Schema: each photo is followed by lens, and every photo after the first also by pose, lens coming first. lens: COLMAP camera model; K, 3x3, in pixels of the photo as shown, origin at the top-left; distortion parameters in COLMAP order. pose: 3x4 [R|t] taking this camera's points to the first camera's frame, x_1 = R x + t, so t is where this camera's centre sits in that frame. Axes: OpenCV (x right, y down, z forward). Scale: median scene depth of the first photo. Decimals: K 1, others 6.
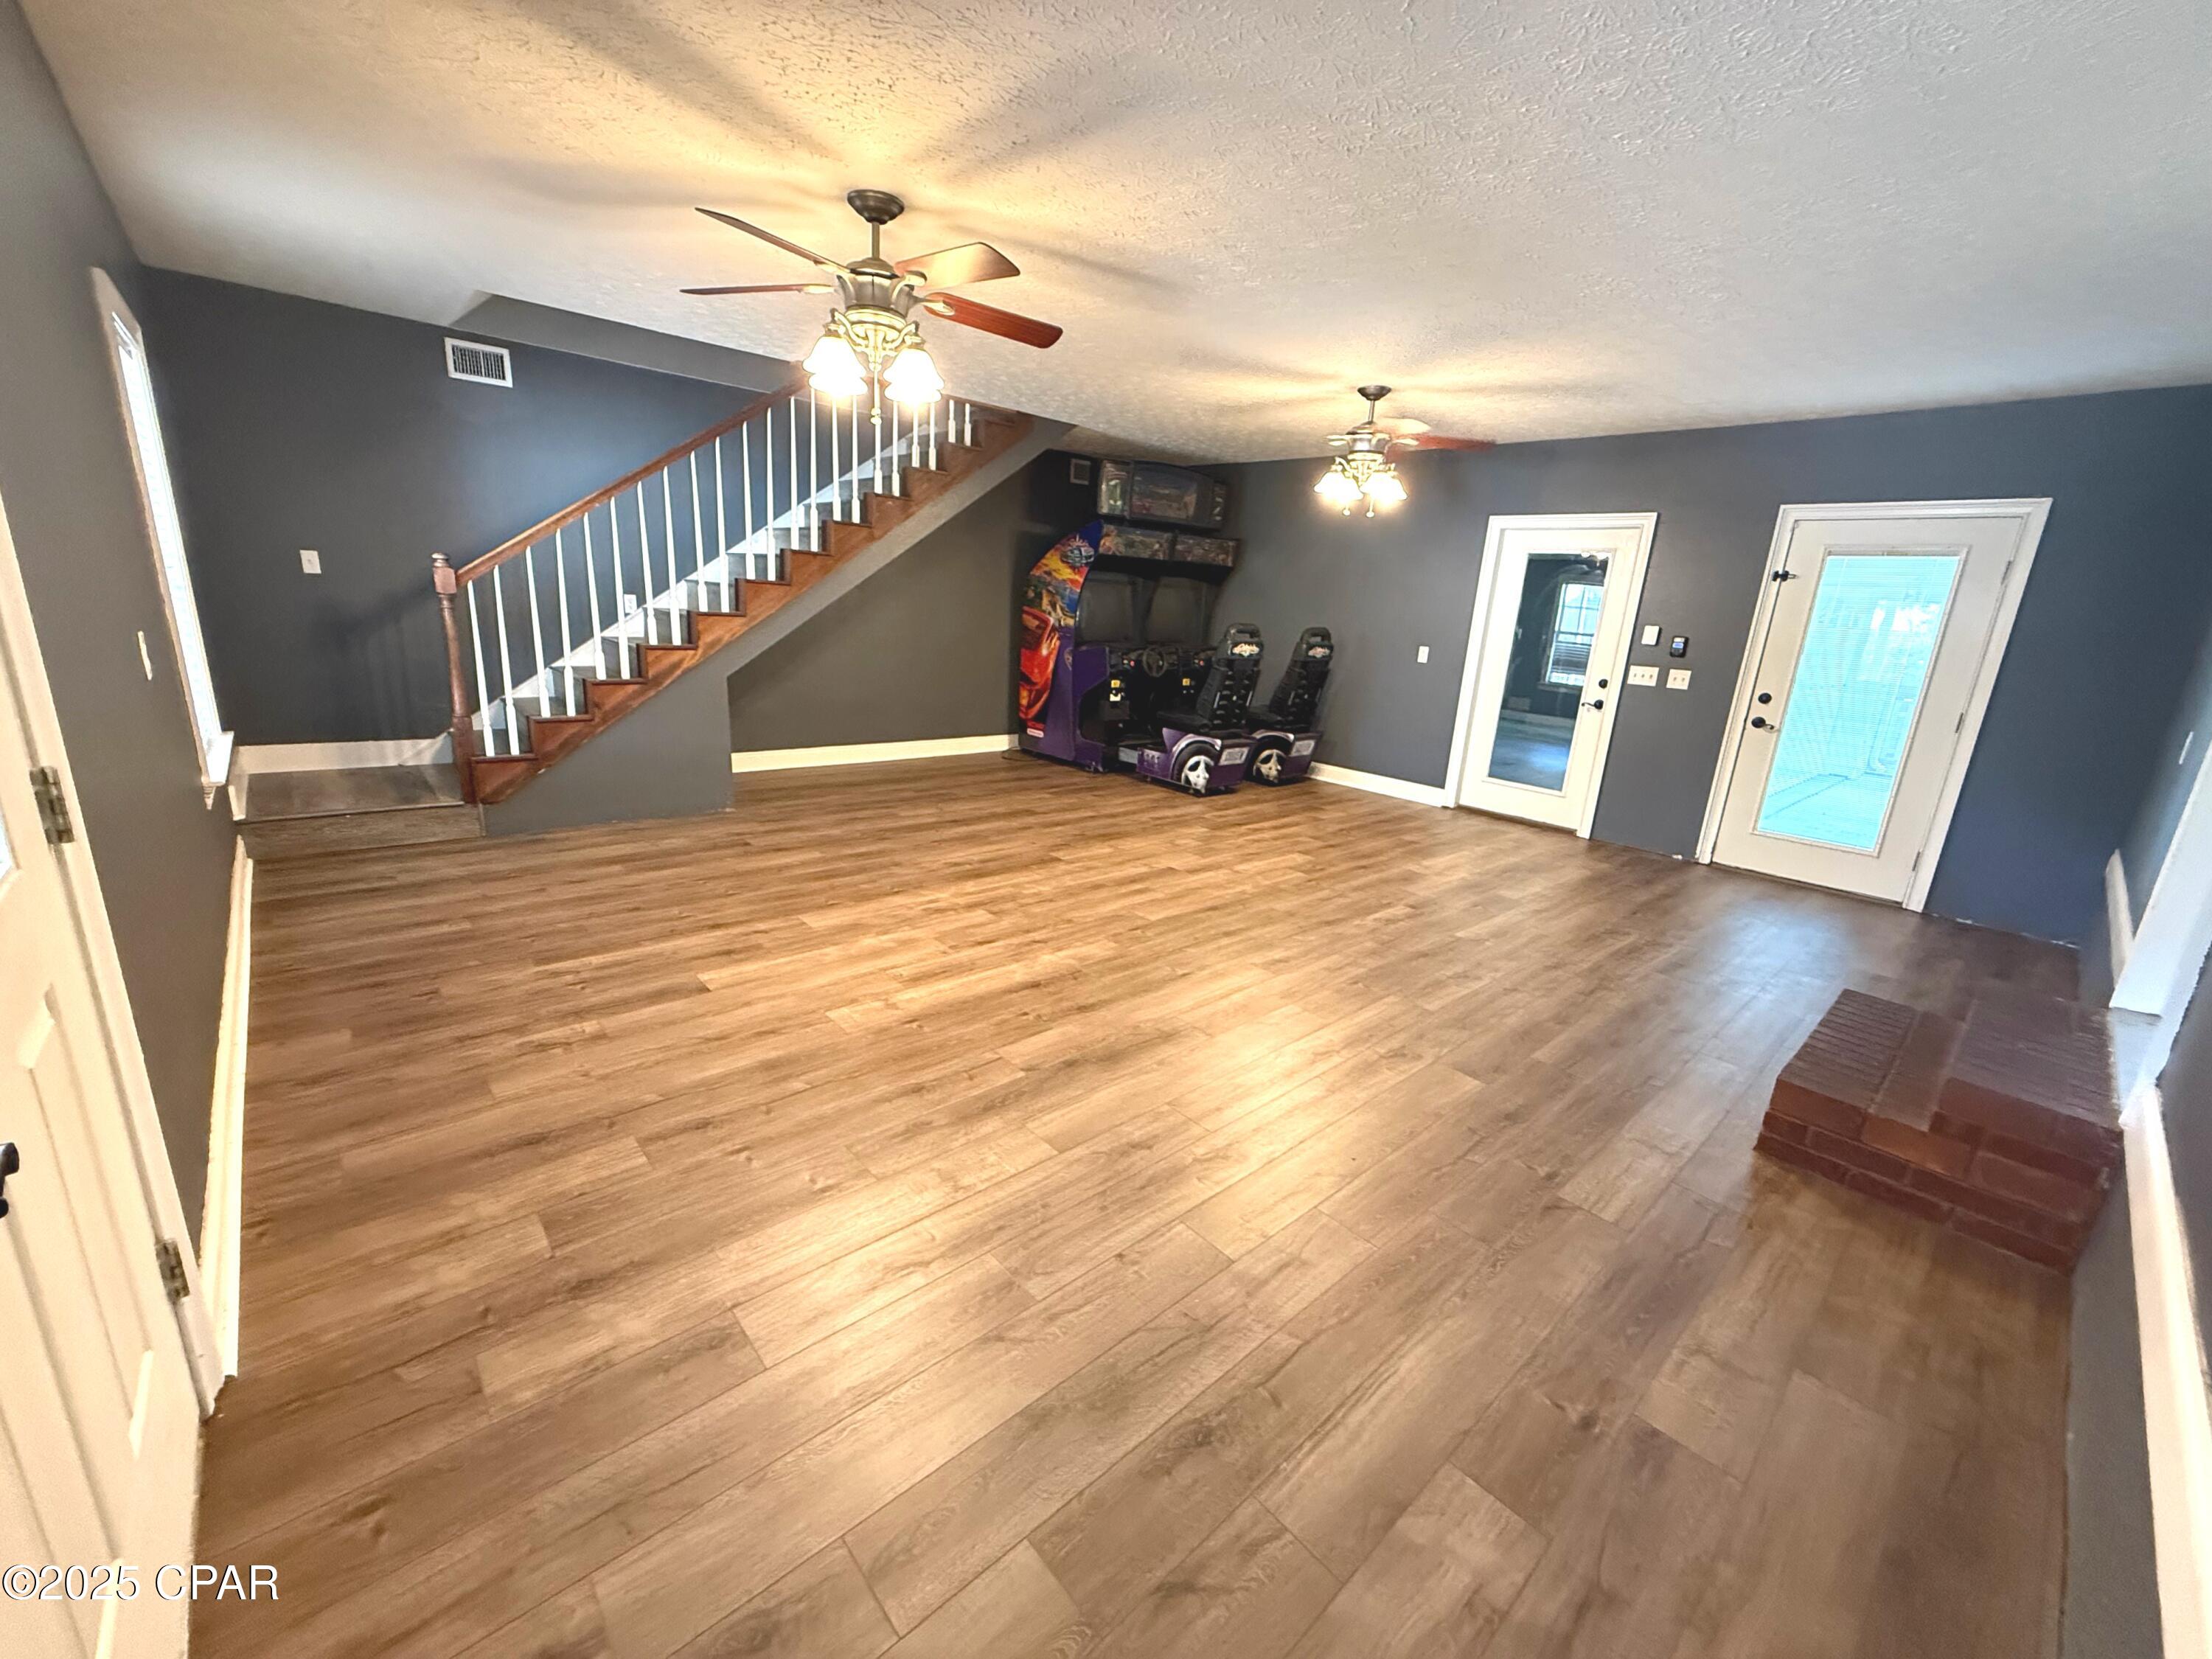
lens RADIAL K [[878.5, 0, 1102.6], [0, 878.5, 831.4], [0, 0, 1]] dist [0.000002, 0.000120]
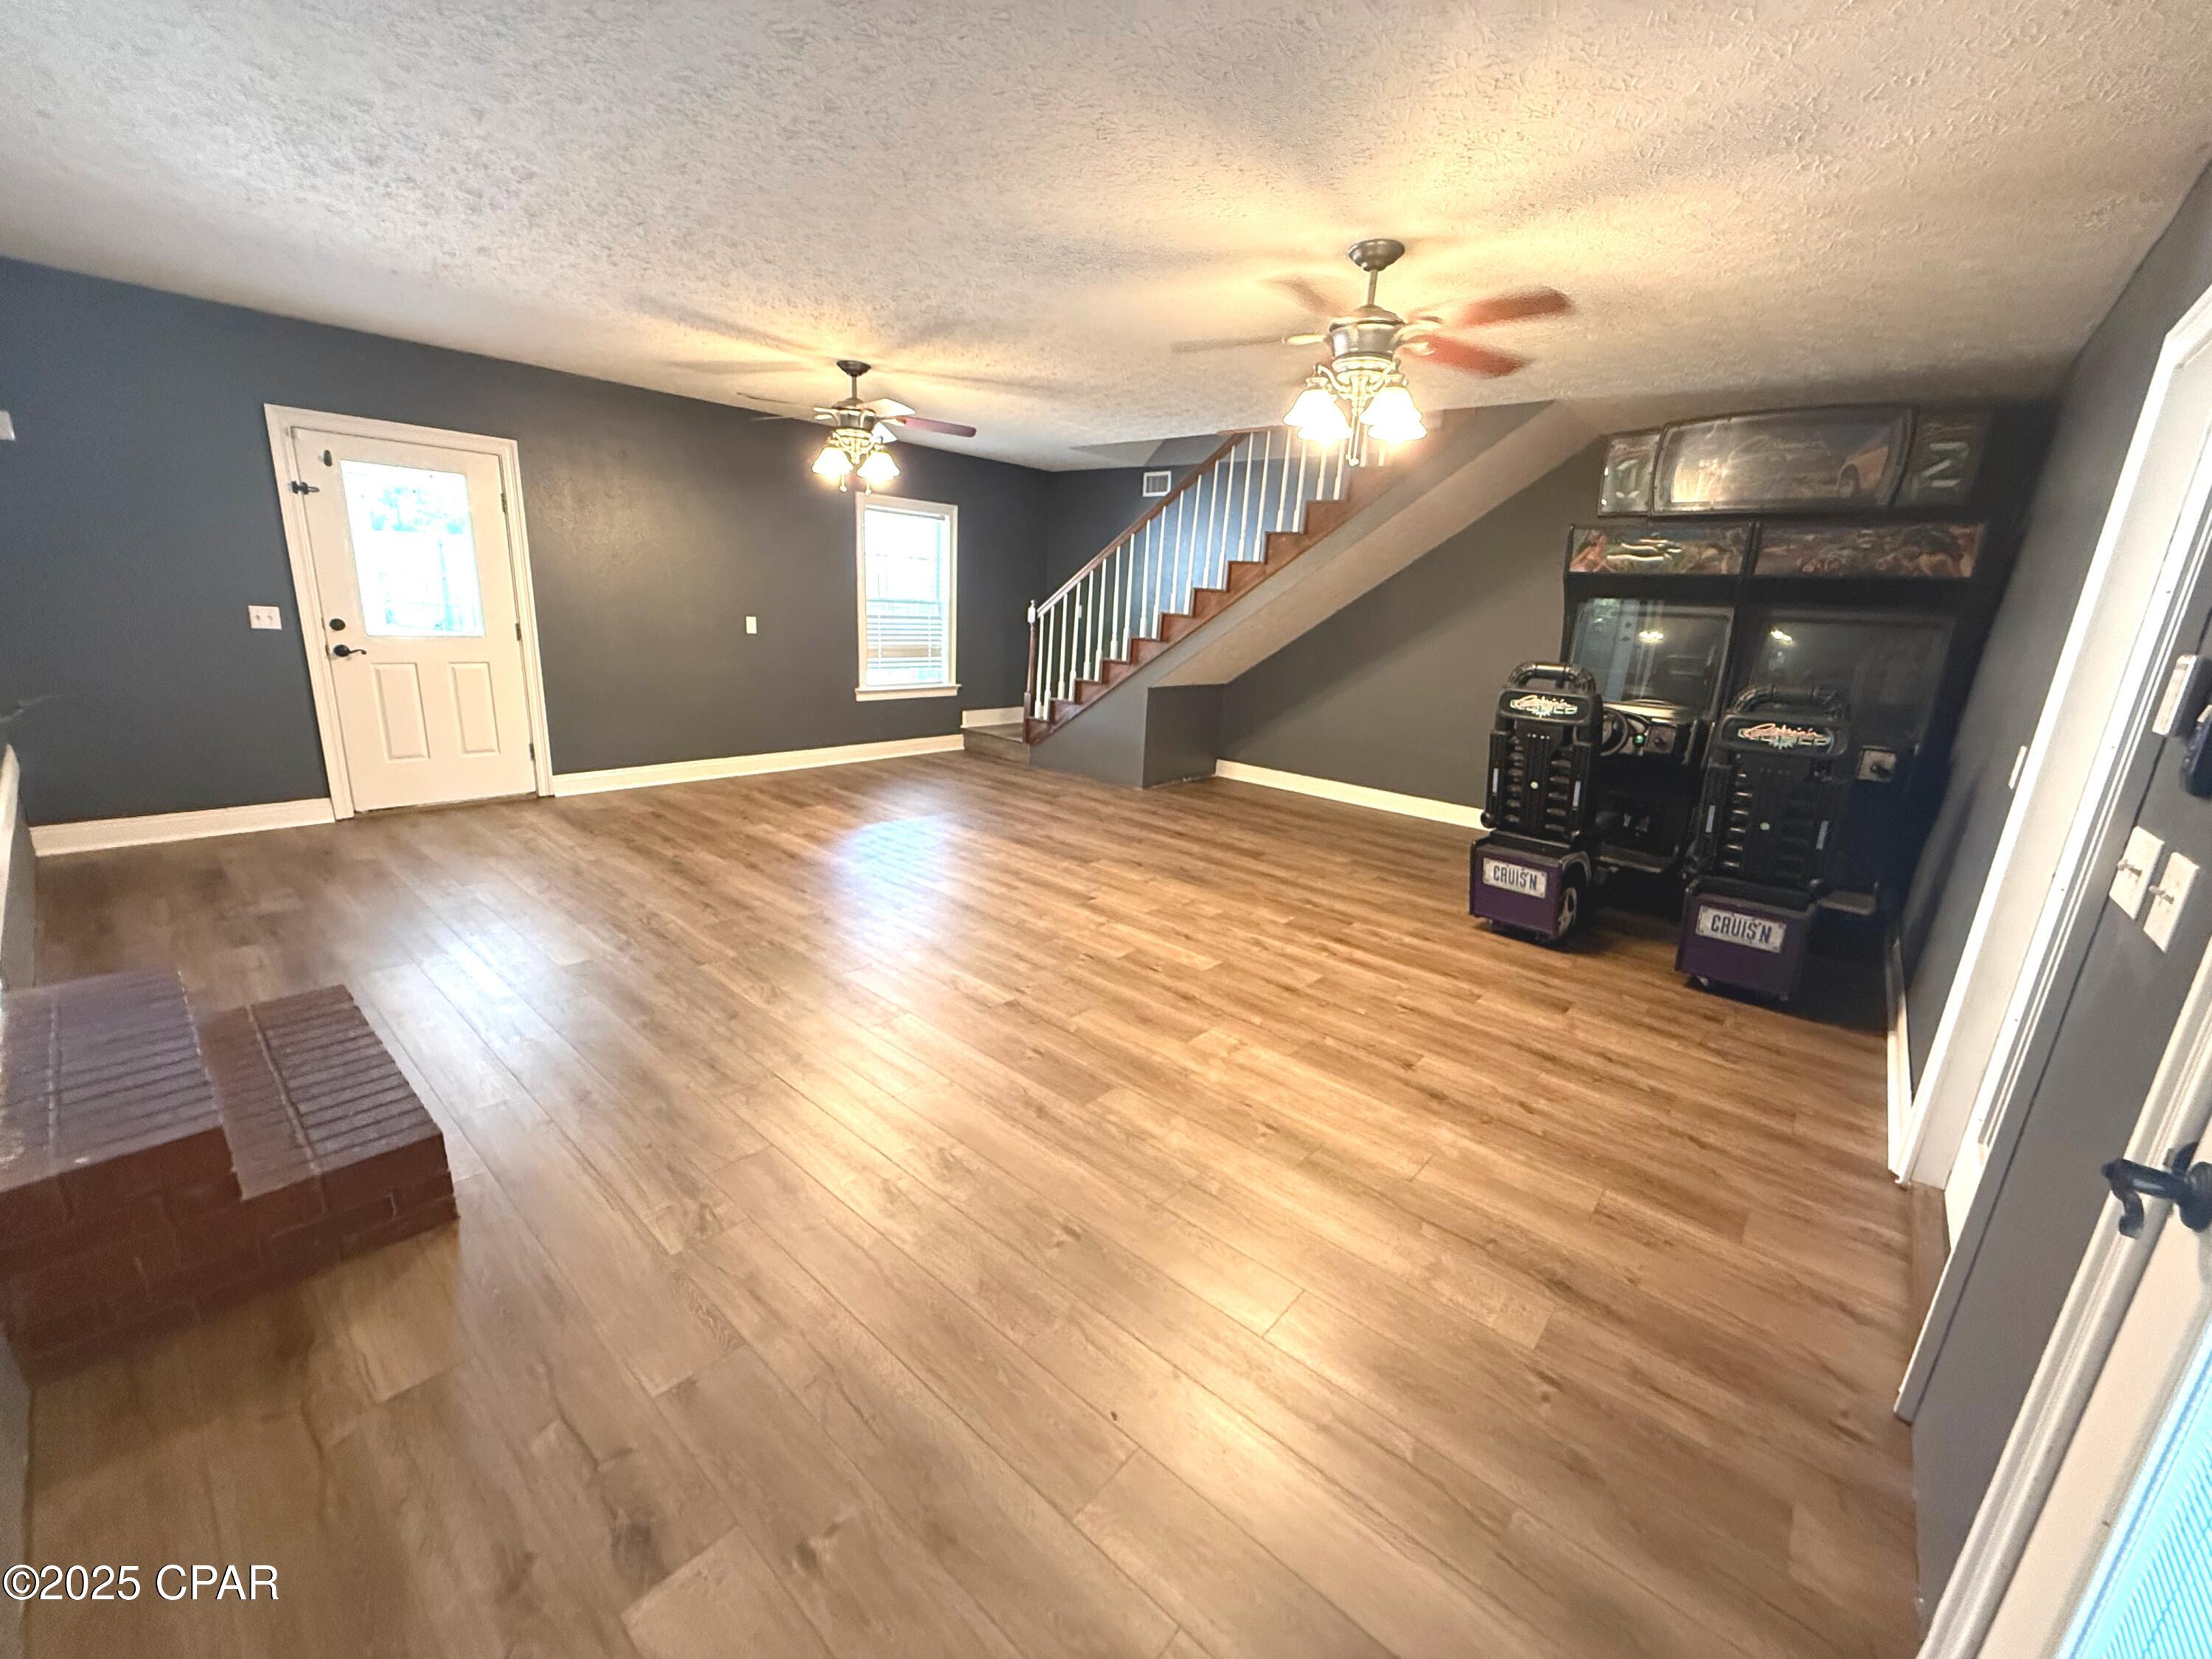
lens RADIAL K [[878.5, 0, 1102.6], [0, 878.5, 831.4], [0, 0, 1]] dist [0.000002, 0.000120]
pose [[0.121516, 0.197339, -0.972775, 0.926960], [-0.303083, 0.940610, 0.152953, -0.161647], [0.945185, 0.276245, 0.174109, 0.809369]]
